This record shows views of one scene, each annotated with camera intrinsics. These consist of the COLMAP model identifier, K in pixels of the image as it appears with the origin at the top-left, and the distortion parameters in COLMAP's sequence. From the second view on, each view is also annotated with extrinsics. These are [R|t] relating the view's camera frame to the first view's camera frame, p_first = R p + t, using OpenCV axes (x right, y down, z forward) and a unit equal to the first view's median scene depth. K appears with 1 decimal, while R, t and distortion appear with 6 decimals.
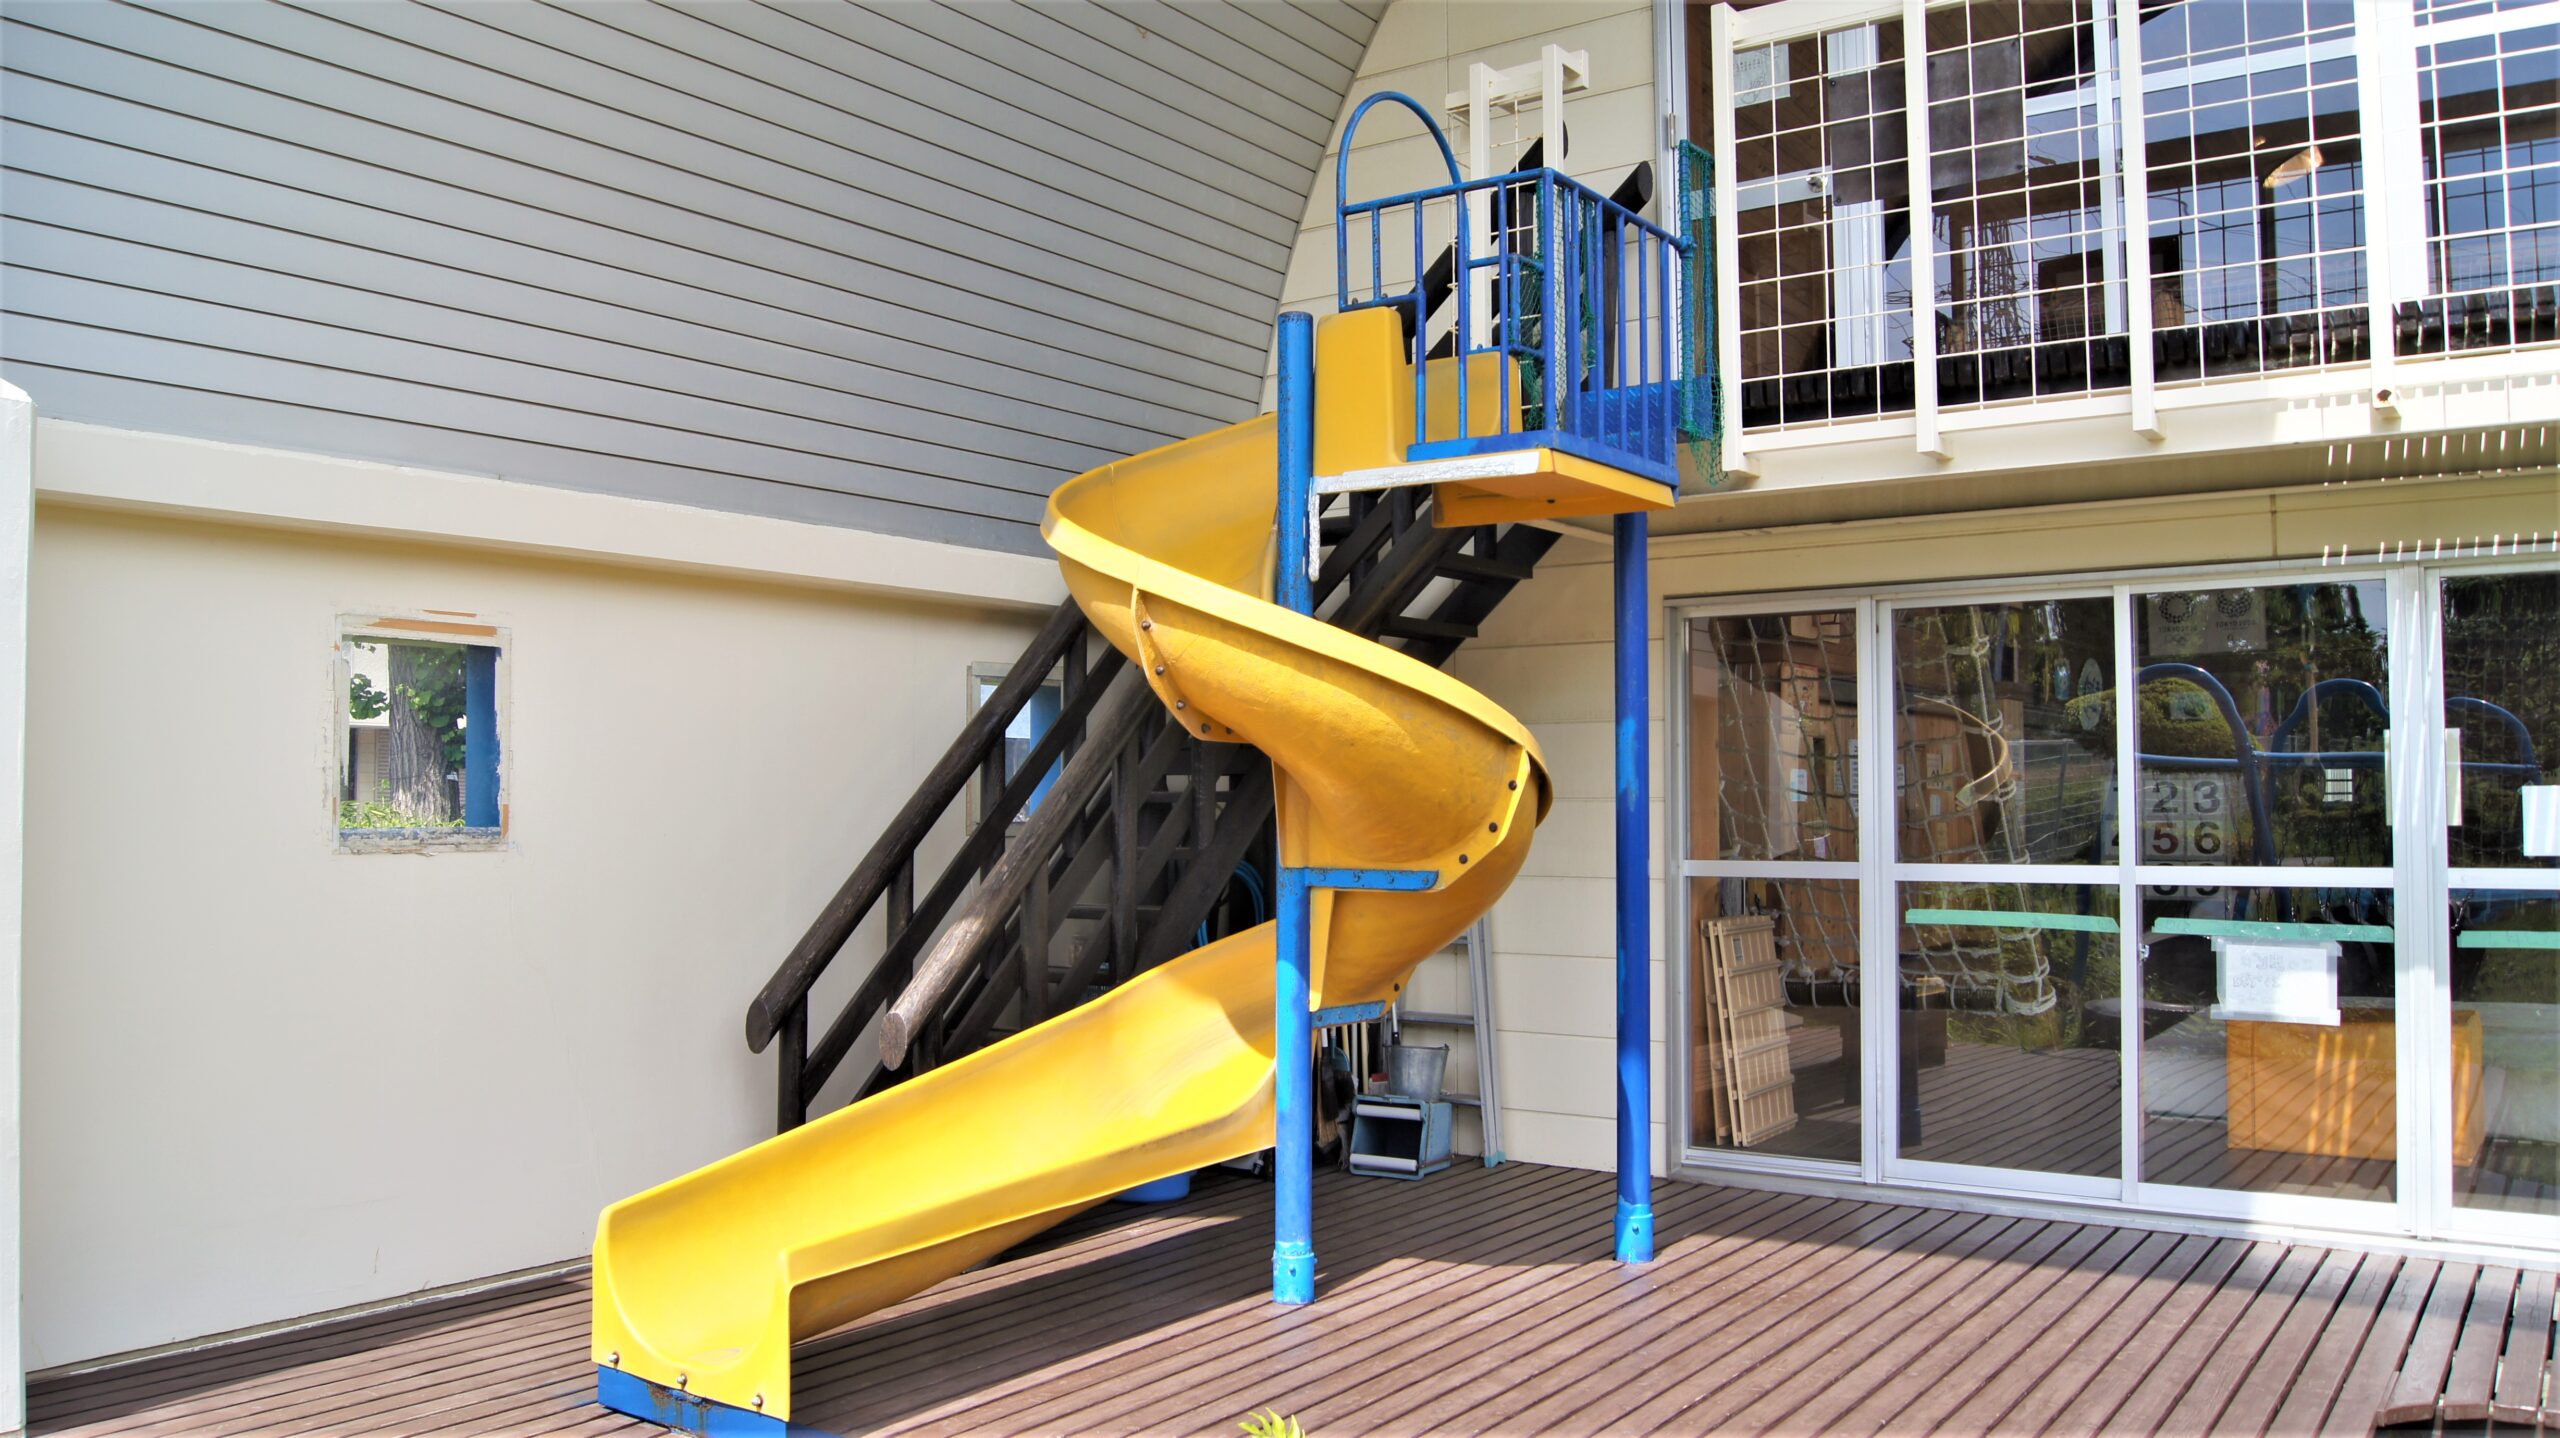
lens RADIAL K [[1939.0, 0, 1280.0], [0, 1939.0, 719.0], [0, 0, 1]] dist [-0.085620, 0.009337]
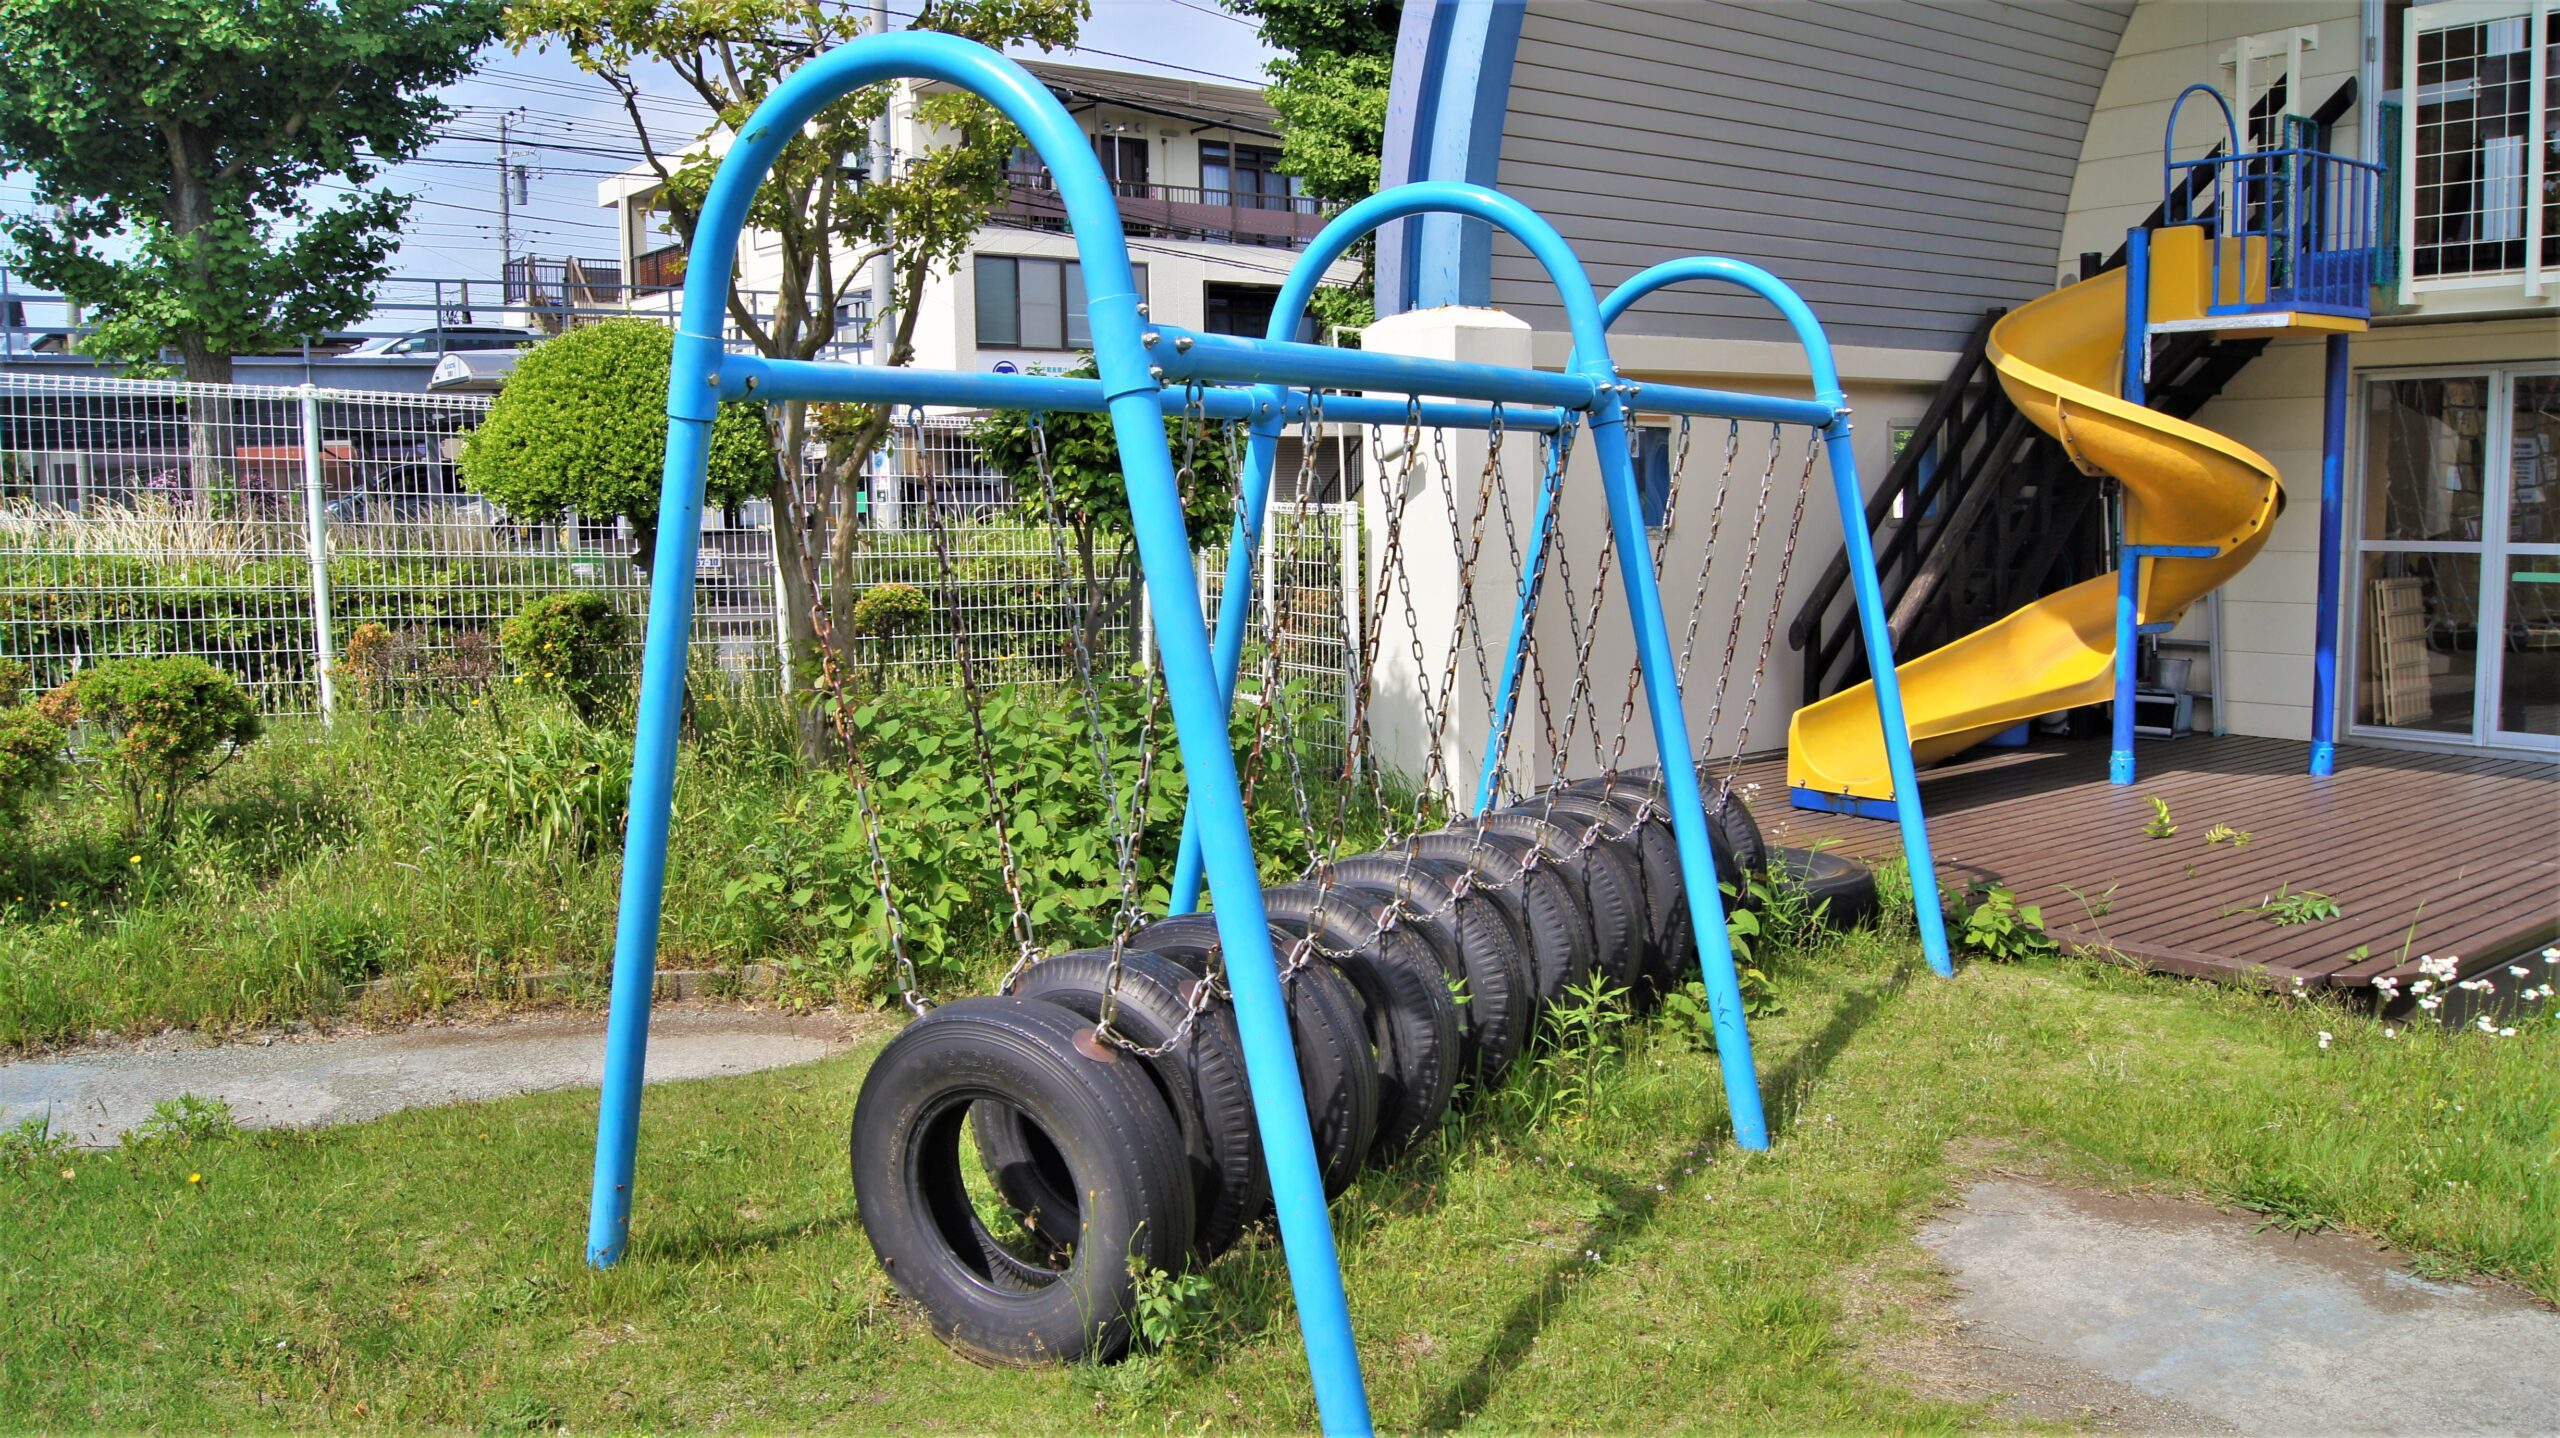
lens RADIAL K [[1939.0, 0, 1280.0], [0, 1939.0, 719.0], [0, 0, 1]] dist [-0.085620, 0.009337]
pose [[0.954473, 0.019058, -0.297689, -0.197284], [0.030233, 0.986637, 0.160101, -0.064402], [0.296762, -0.161812, 0.941142, -0.839483]]
